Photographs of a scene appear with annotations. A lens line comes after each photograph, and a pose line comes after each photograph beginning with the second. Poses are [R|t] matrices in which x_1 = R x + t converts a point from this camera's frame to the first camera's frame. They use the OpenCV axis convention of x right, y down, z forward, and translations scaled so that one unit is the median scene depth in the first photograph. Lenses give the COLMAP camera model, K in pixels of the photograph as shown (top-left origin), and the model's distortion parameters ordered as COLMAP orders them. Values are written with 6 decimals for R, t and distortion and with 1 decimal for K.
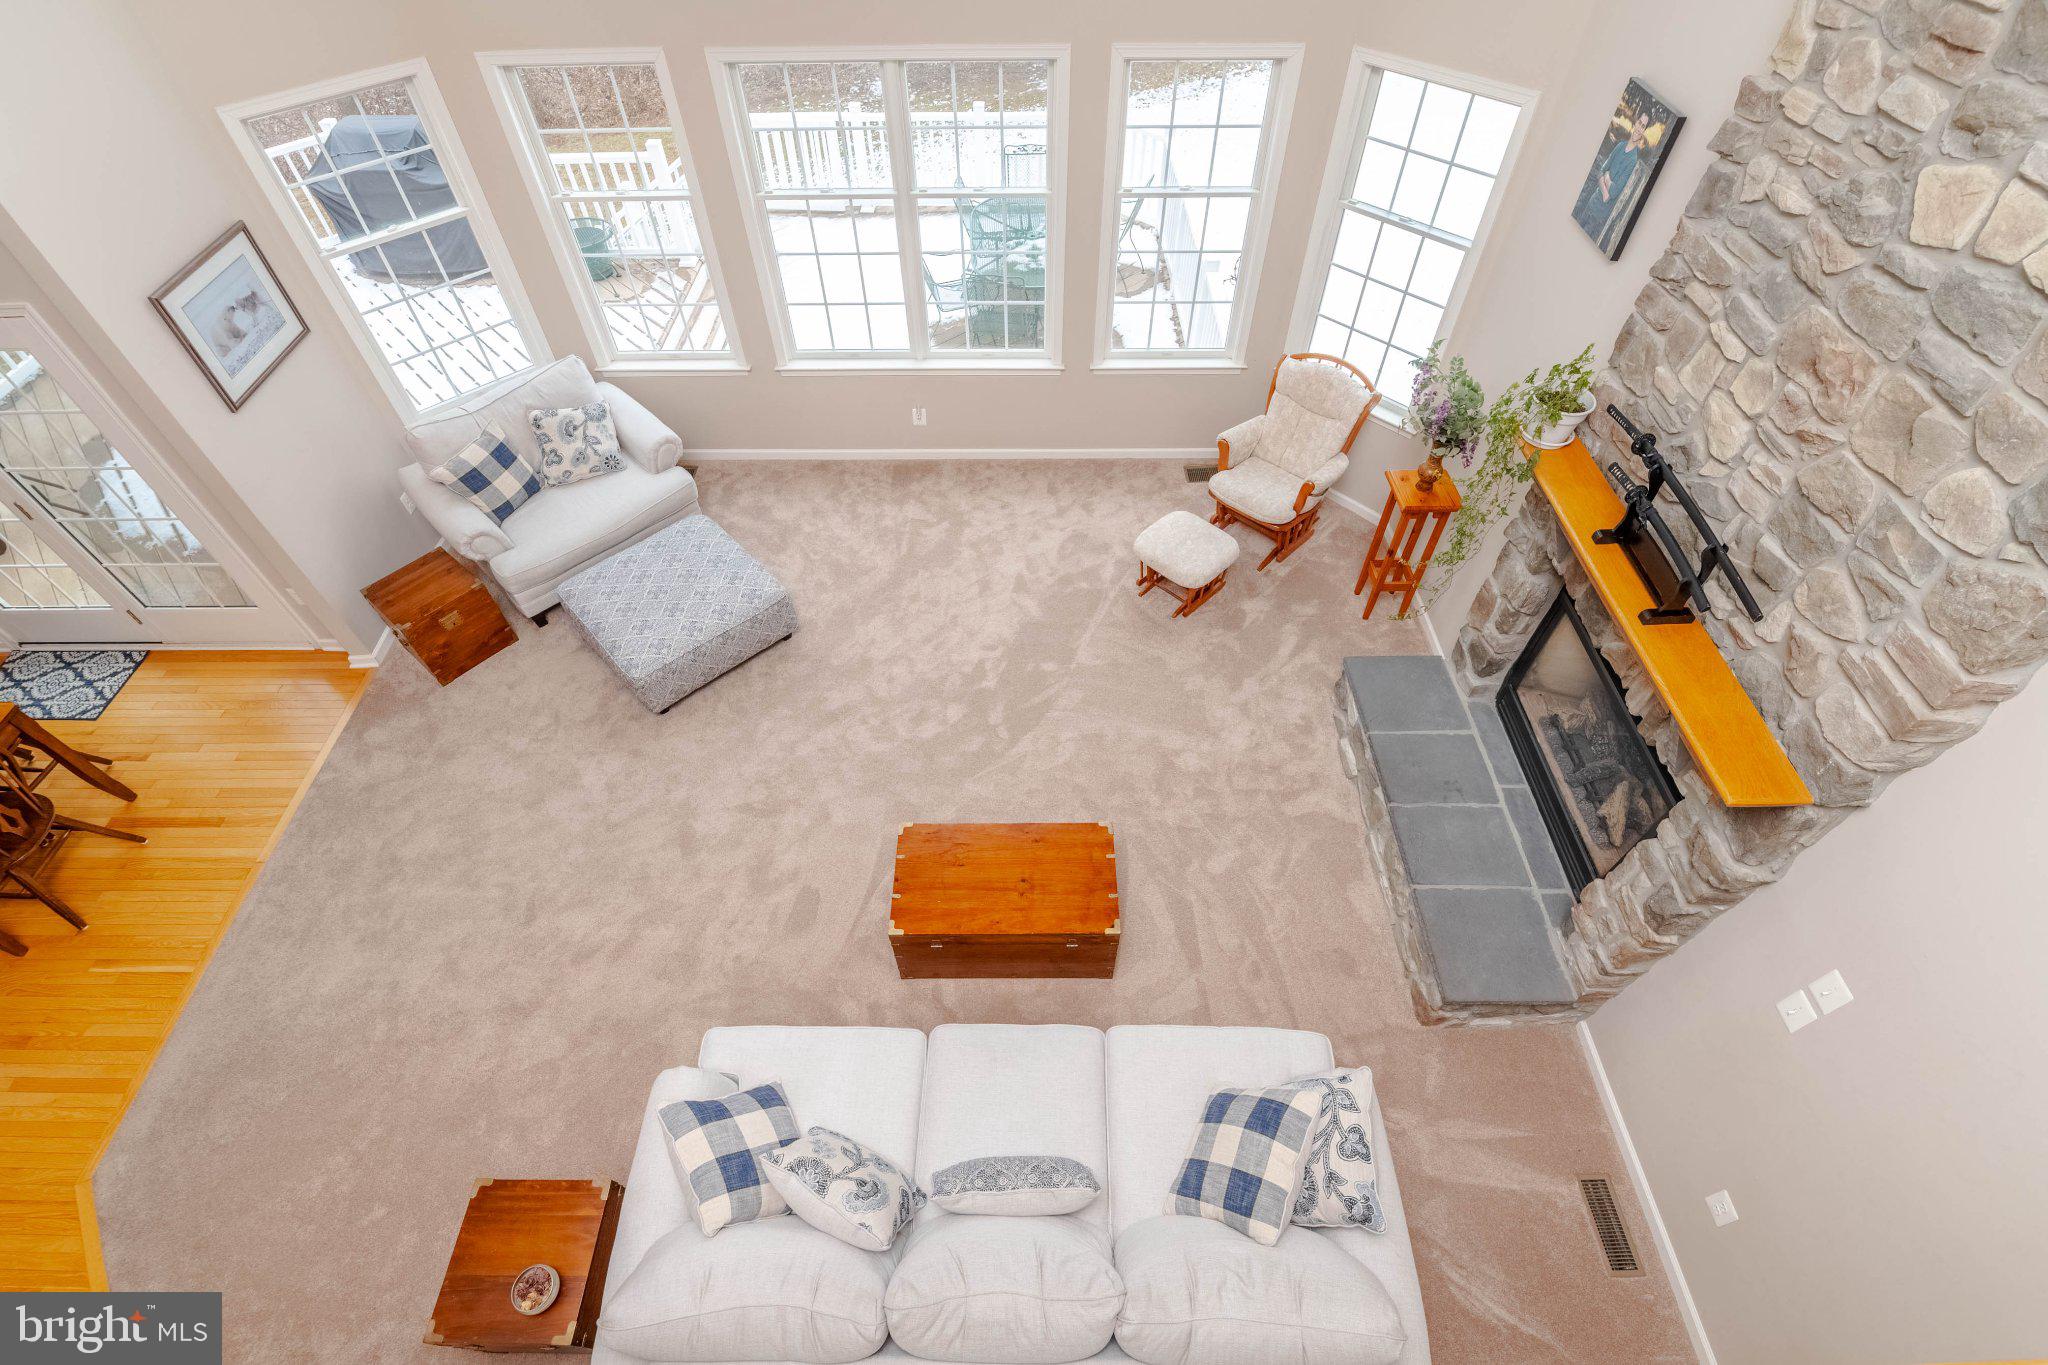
lens RADIAL K [[908.6, 0, 1024.0], [0, 908.6, 682.5], [0, 0, 1]] dist [-0.000954, -0.012396]
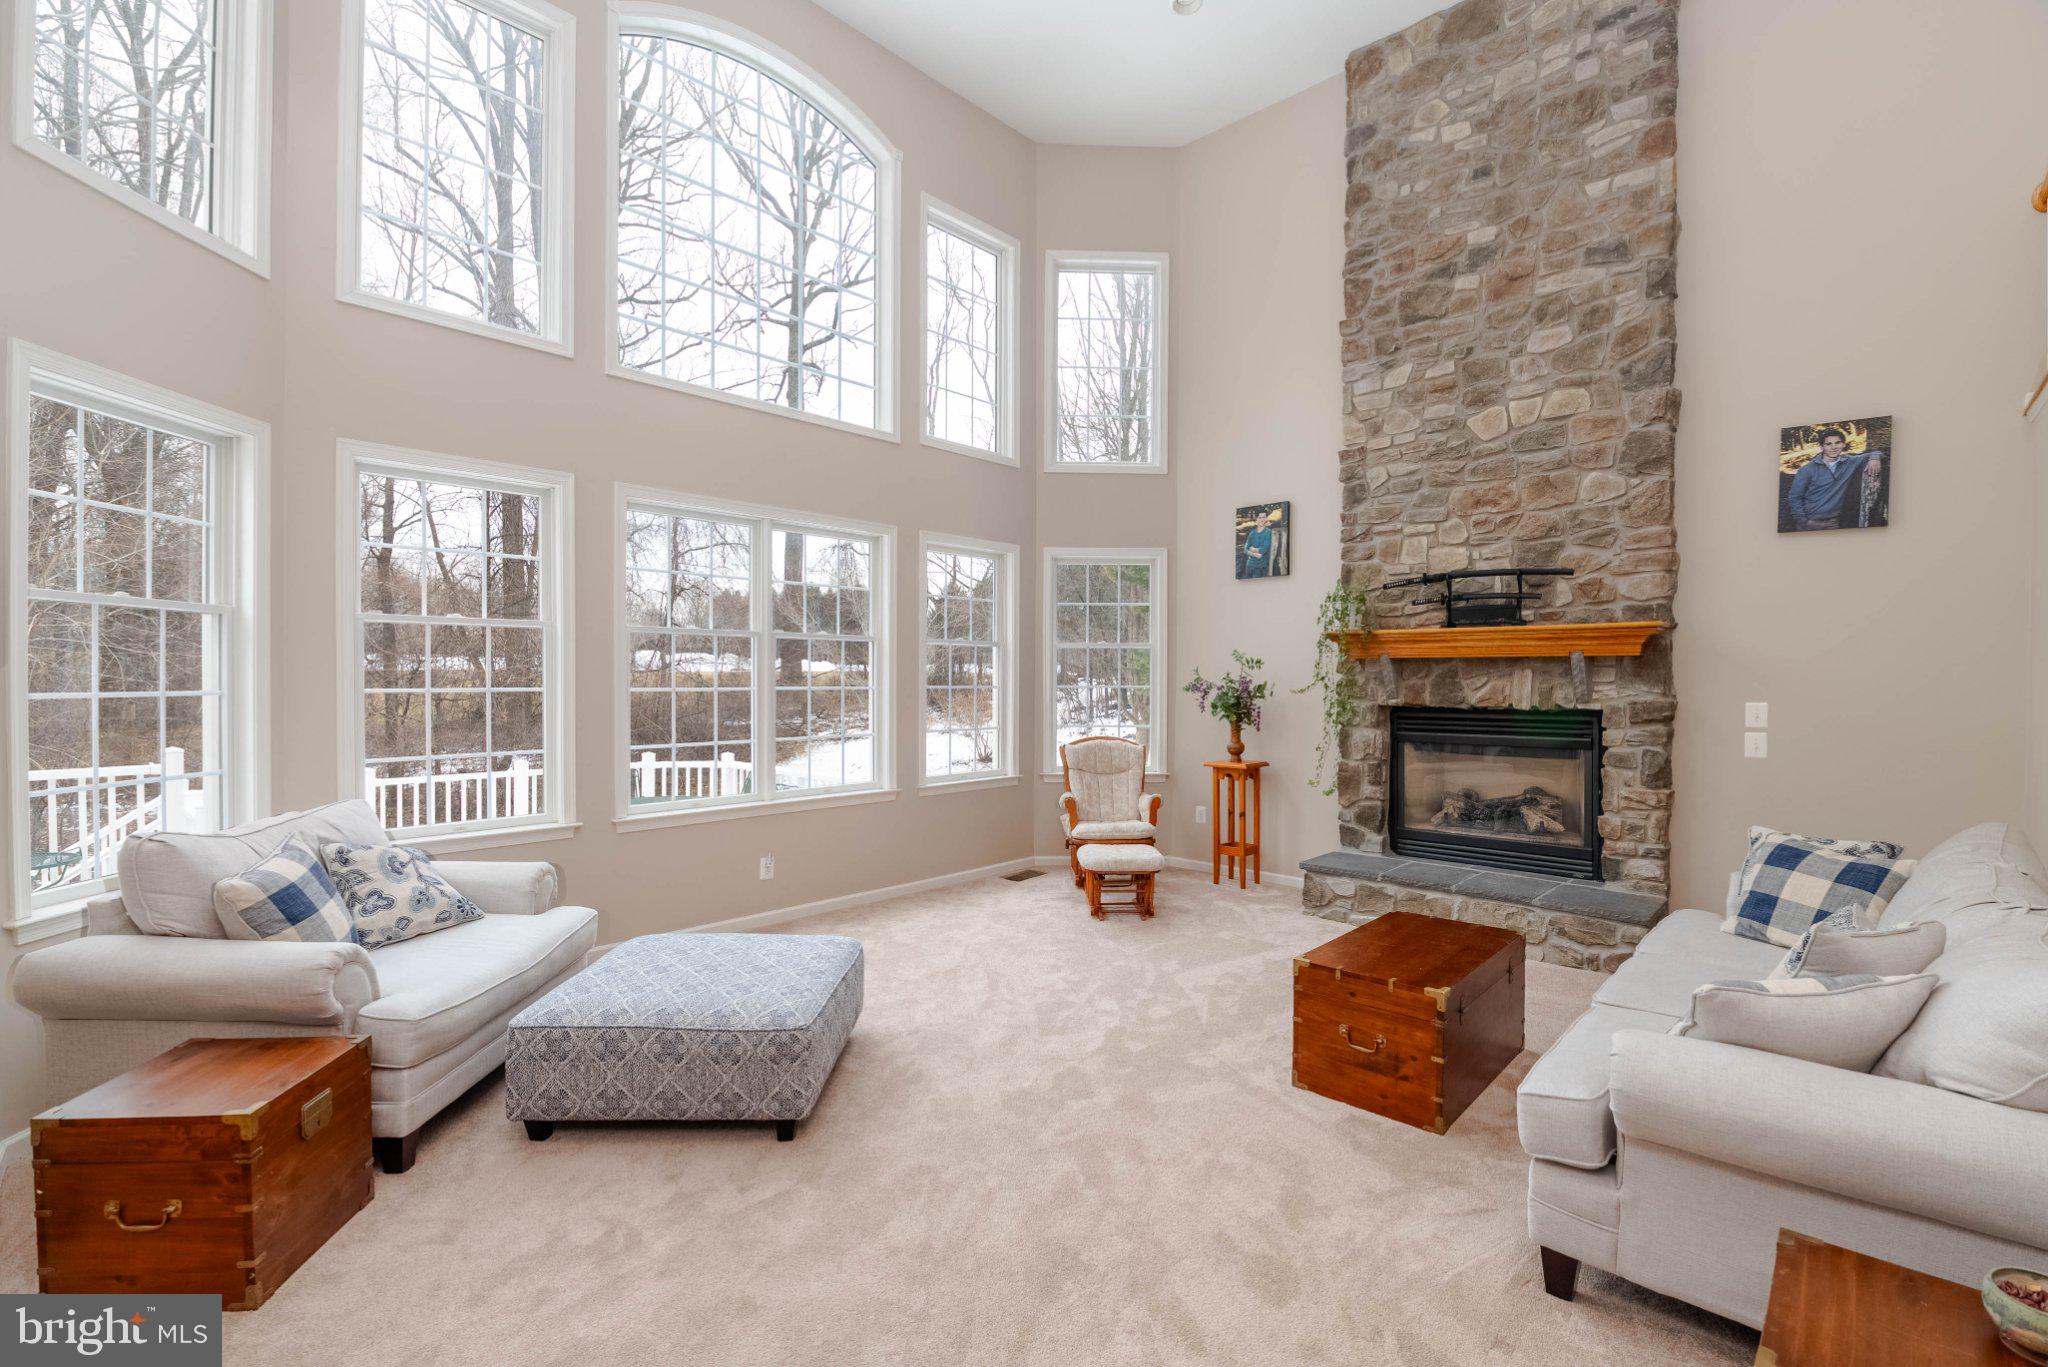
lens RADIAL K [[908.6, 0, 1024.0], [0, 908.6, 683.5], [0, 0, 1]] dist [-0.000954, -0.012396]
pose [[0.685144, 0.009837, 0.728342, -1.069142], [0.552018, 0.645366, -0.527994, 0.348787], [-0.475241, 0.763810, 0.436738, 0.673087]]
